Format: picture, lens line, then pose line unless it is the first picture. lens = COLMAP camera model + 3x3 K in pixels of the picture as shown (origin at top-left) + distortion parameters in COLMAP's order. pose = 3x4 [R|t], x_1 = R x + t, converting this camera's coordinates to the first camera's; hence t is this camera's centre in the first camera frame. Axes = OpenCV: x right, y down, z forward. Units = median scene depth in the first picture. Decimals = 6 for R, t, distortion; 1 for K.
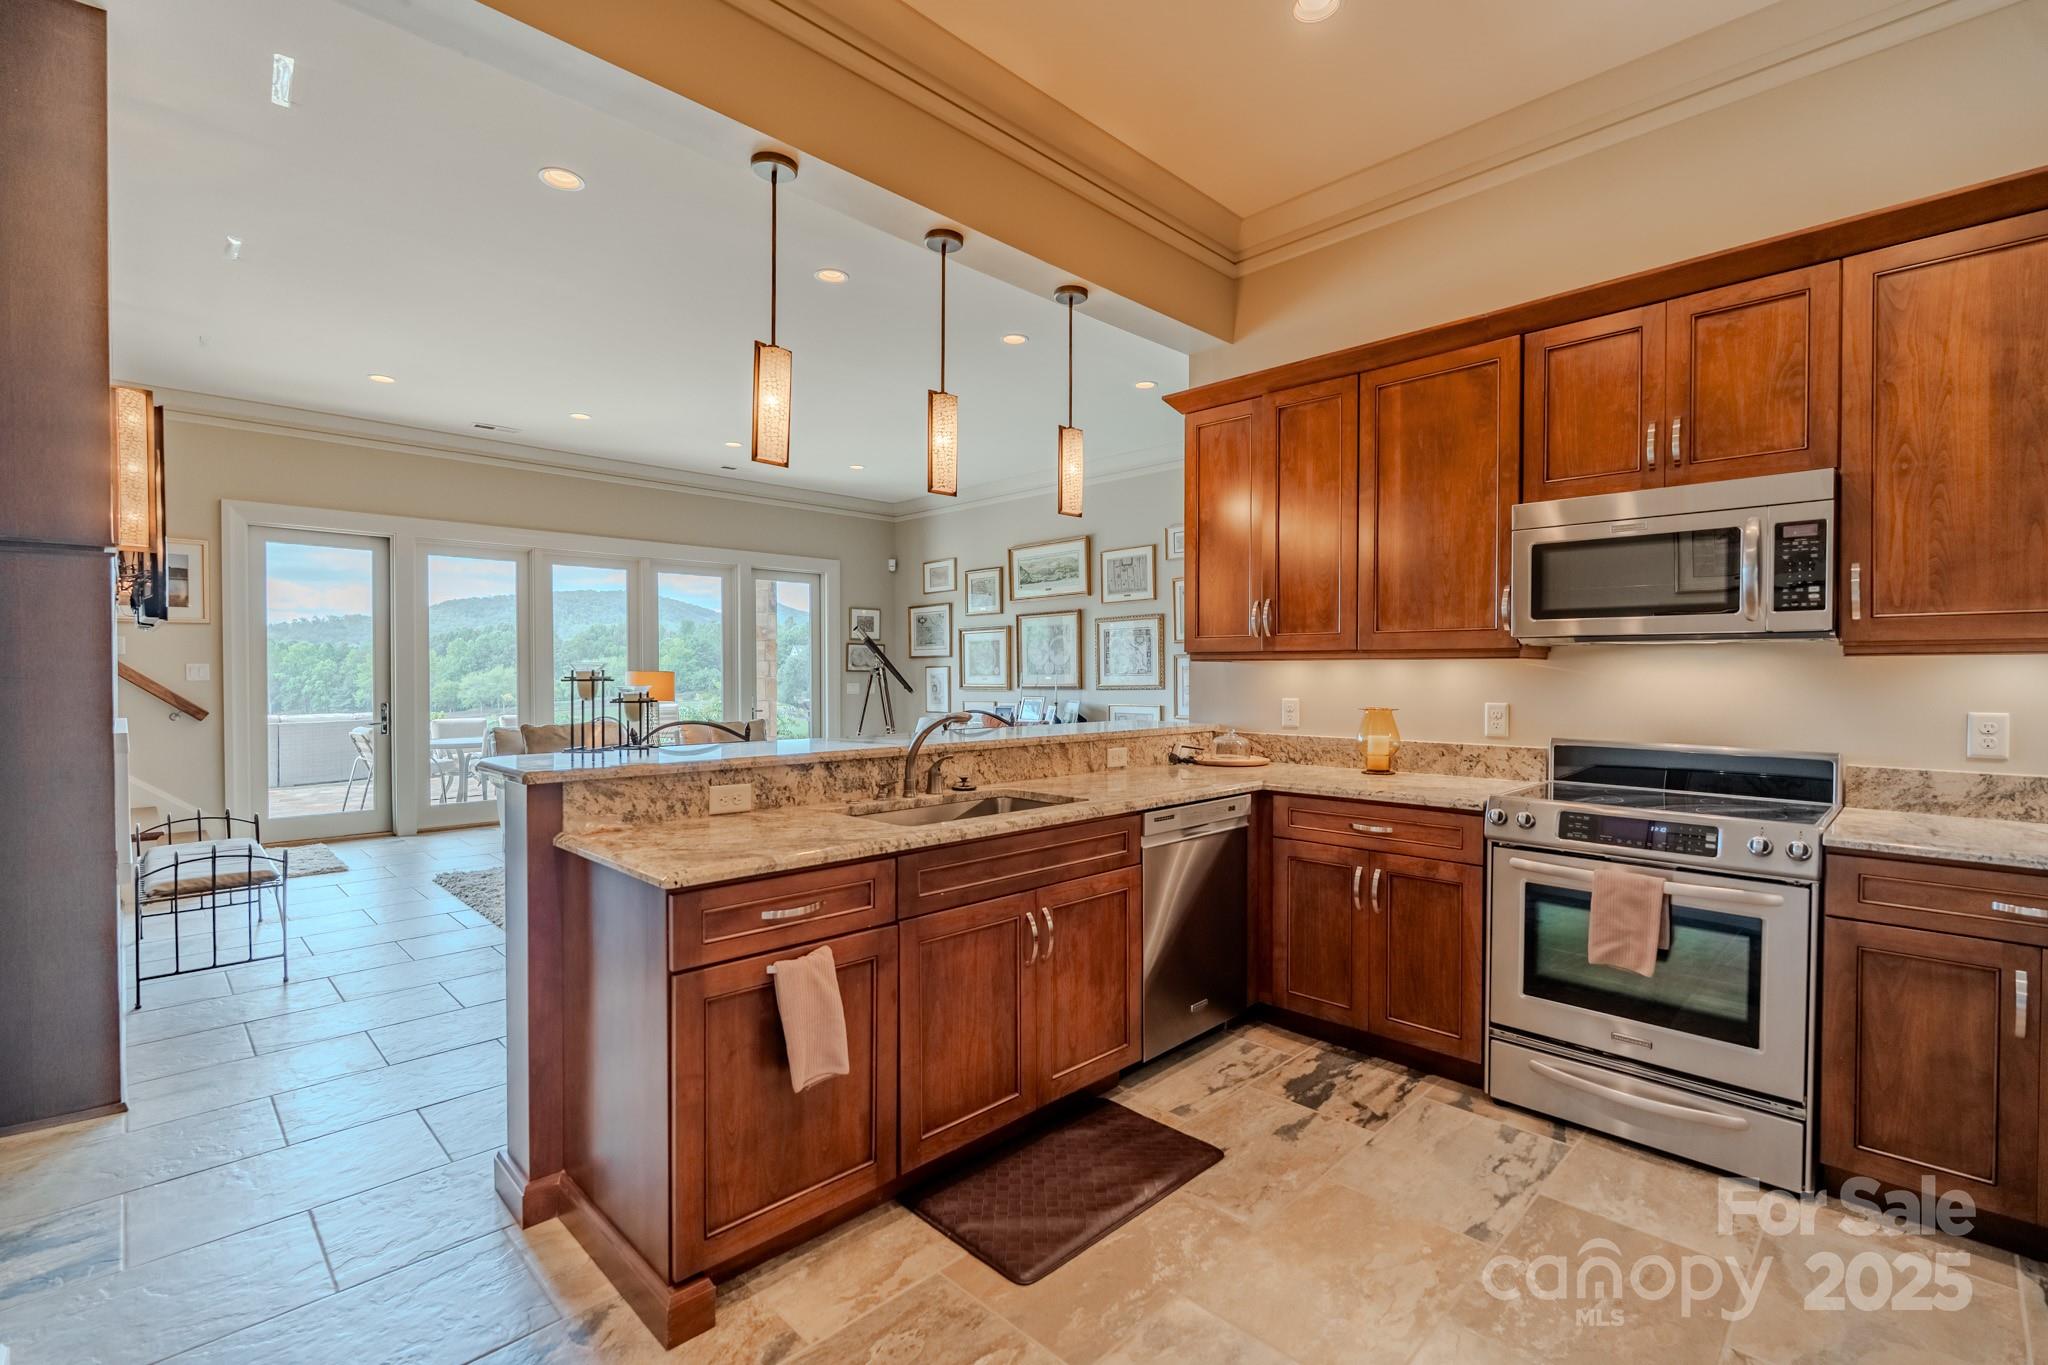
lens RADIAL K [[910.2, 0, 1024.0], [0, 910.2, 682.5], [0, 0, 1]] dist [0.001020, -0.000092]
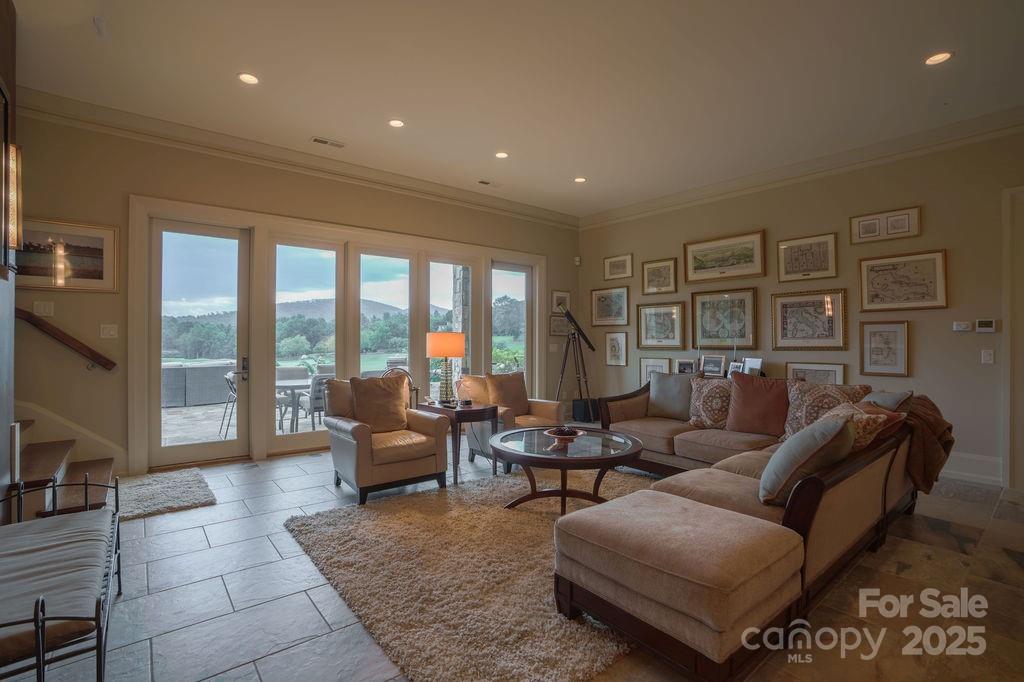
lens RADIAL K [[473.8, 0, 512.0], [0, 473.8, 341.0], [0, 0, 1]] dist [-0.061466, 0.000113]
pose [[0.995668, 0.003272, -0.092927, -0.206807], [-0.003915, 0.999970, -0.006733, 0.001214], [0.092902, 0.007067, 0.995650, 0.299065]]
